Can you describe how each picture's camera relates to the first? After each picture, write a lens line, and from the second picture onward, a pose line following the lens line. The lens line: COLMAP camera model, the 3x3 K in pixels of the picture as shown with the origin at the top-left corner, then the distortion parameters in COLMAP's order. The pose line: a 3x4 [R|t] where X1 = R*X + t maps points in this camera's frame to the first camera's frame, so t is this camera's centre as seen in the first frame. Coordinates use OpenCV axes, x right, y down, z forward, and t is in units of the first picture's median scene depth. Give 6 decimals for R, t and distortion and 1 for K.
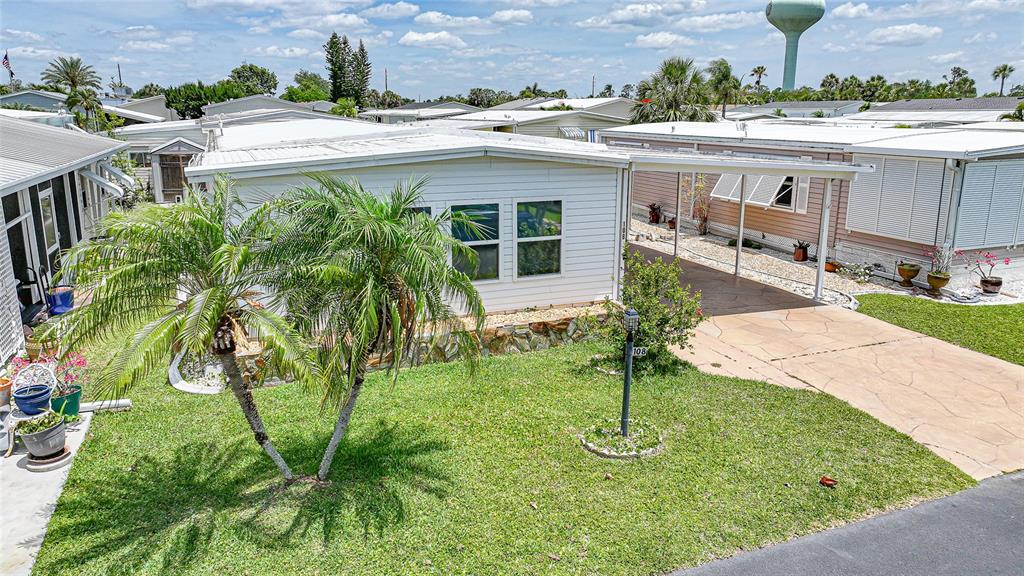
lens RADIAL K [[721.0, 0, 512.0], [0, 721.0, 288.0], [0, 0, 1]] dist [0.005418, 0.004217]
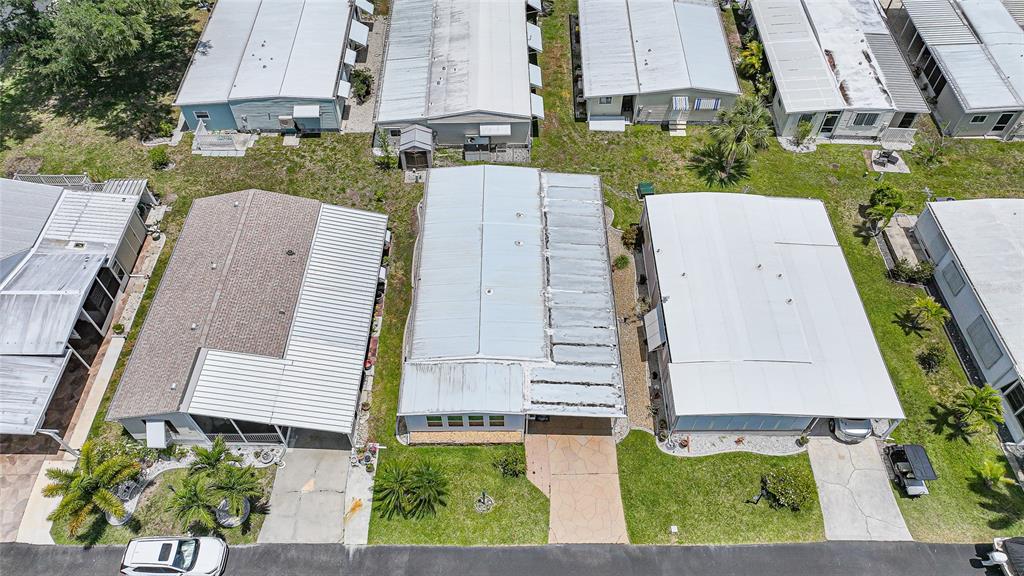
lens RADIAL K [[712.2, 0, 512.0], [0, 712.2, 288.0], [0, 0, 1]] dist [-0.003290, 0.020966]
pose [[0.927686, 0.292763, -0.231708, 0.685046], [-0.084866, 0.769700, 0.632740, -2.627695], [0.363588, -0.567320, 0.738886, -1.036006]]
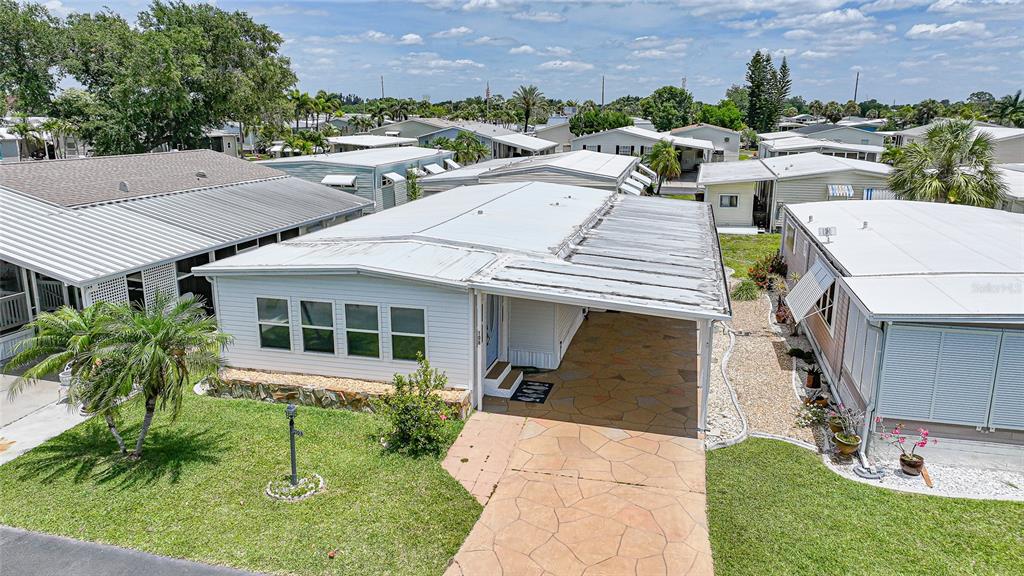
lens RADIAL K [[712.2, 0, 512.0], [0, 712.2, 288.0], [0, 0, 1]] dist [-0.003290, 0.020966]
pose [[0.809300, 0.140839, -0.570262, 0.967974], [-0.140029, 0.989099, 0.045555, -0.248370], [0.570461, 0.042986, 0.820199, 0.004883]]
